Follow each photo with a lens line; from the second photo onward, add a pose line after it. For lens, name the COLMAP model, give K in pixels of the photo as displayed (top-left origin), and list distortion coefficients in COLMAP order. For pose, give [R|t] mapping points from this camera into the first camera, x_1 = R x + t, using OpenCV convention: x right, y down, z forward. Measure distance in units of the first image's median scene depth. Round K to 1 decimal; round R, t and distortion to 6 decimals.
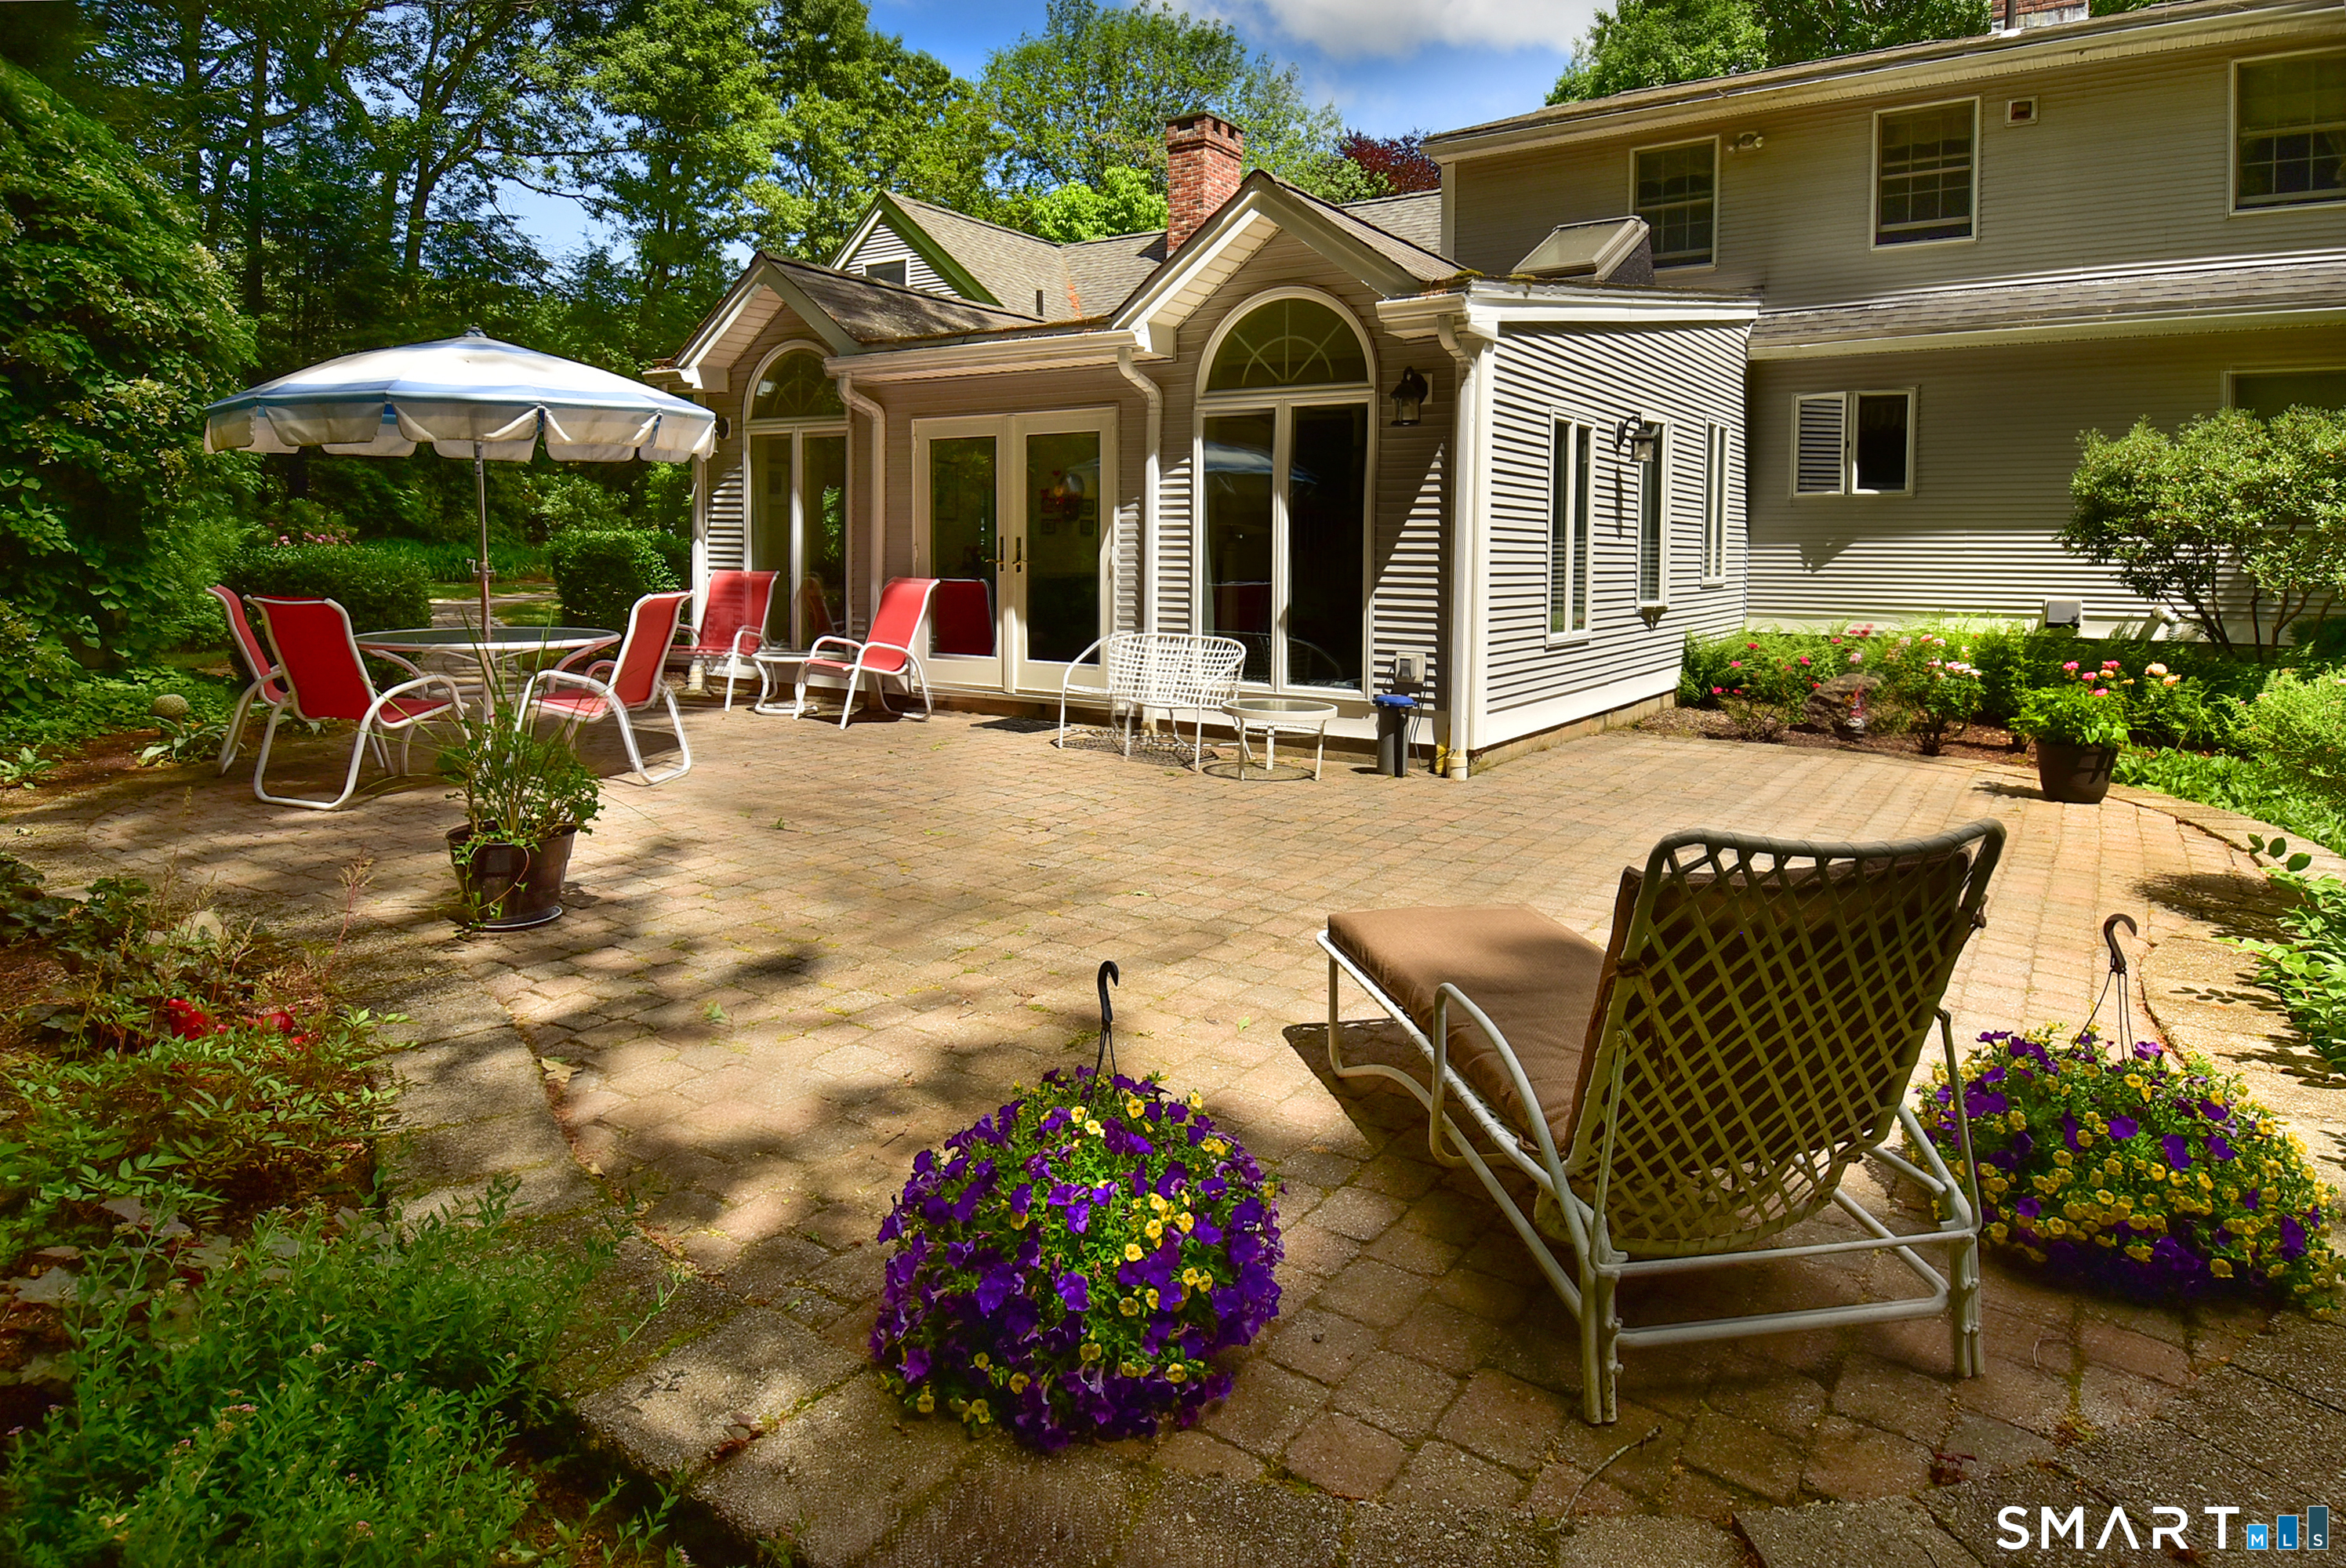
lens RADIAL K [[1324.6, 0, 1172.1], [0, 1324.6, 608.0], [0, 0, 1]] dist [0.022119, -0.001572]
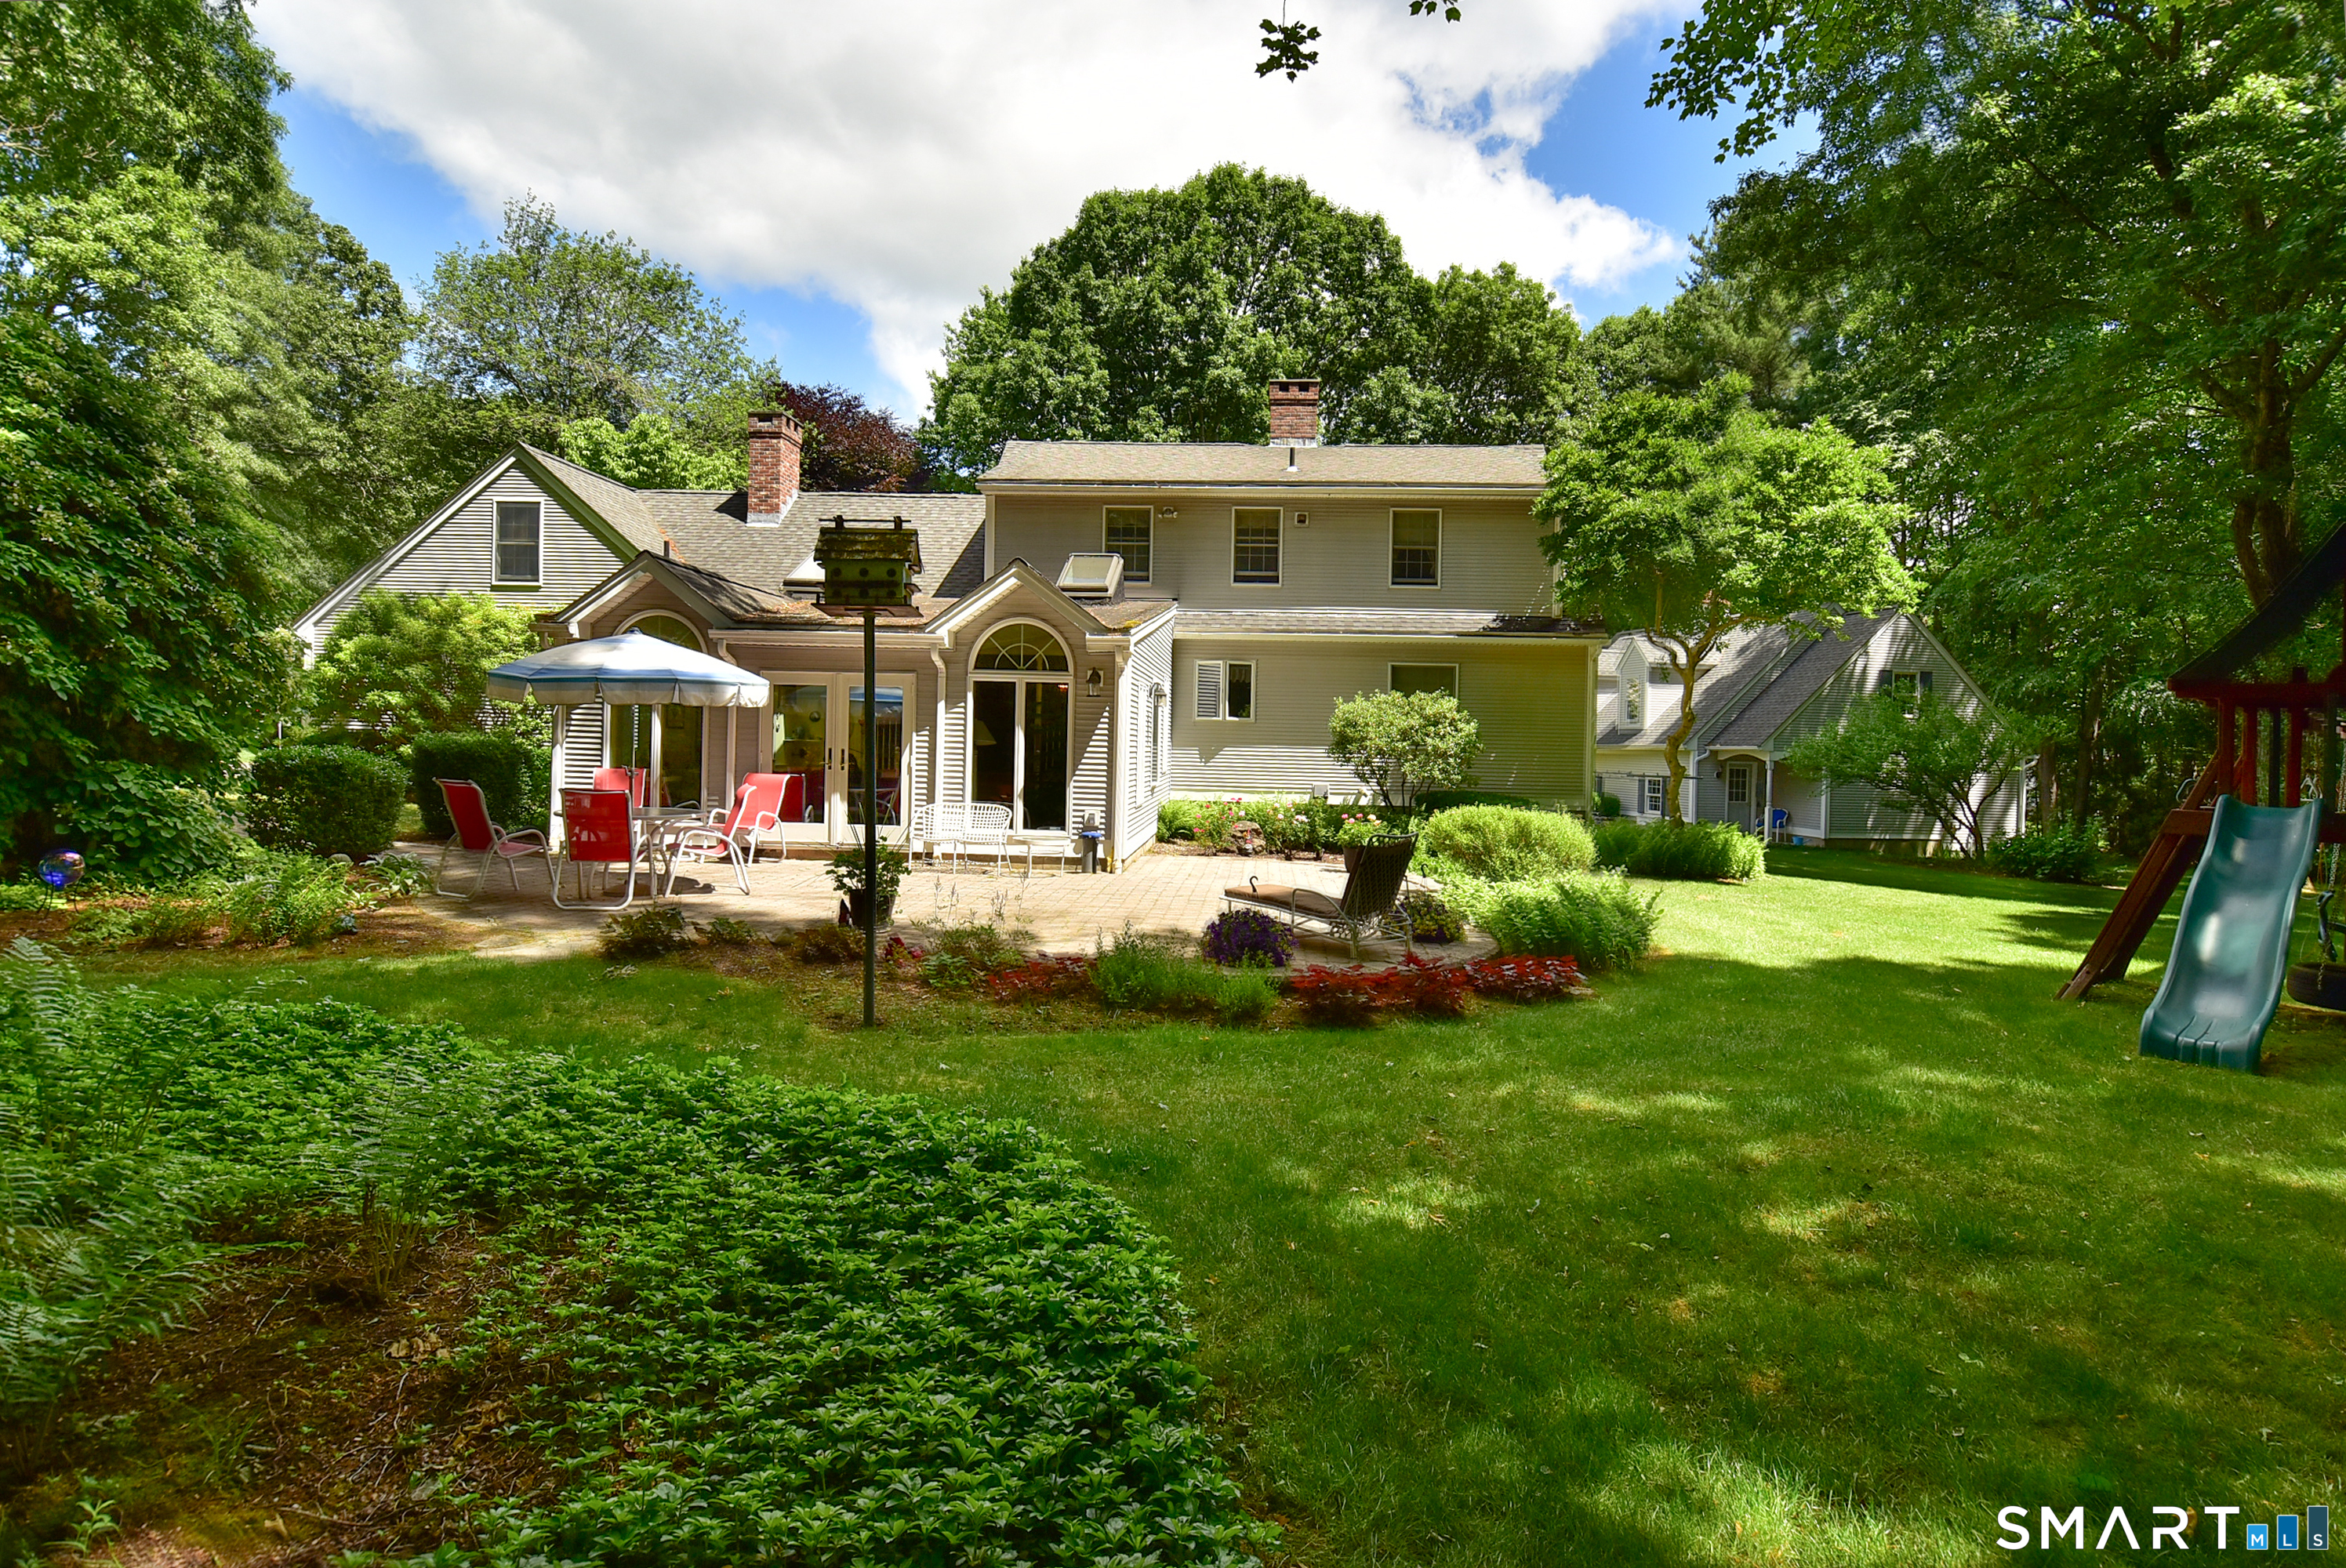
lens RADIAL K [[1213.4, 0, 1173.0], [0, 1213.4, 784.0], [0, 0, 1]] dist [-0.000427, -0.000328]
pose [[0.865419, 0.002043, 0.501045, -0.447073], [-0.001287, 0.999997, -0.001855, -0.002404], [-0.501047, 0.000961, 0.865419, -0.448556]]
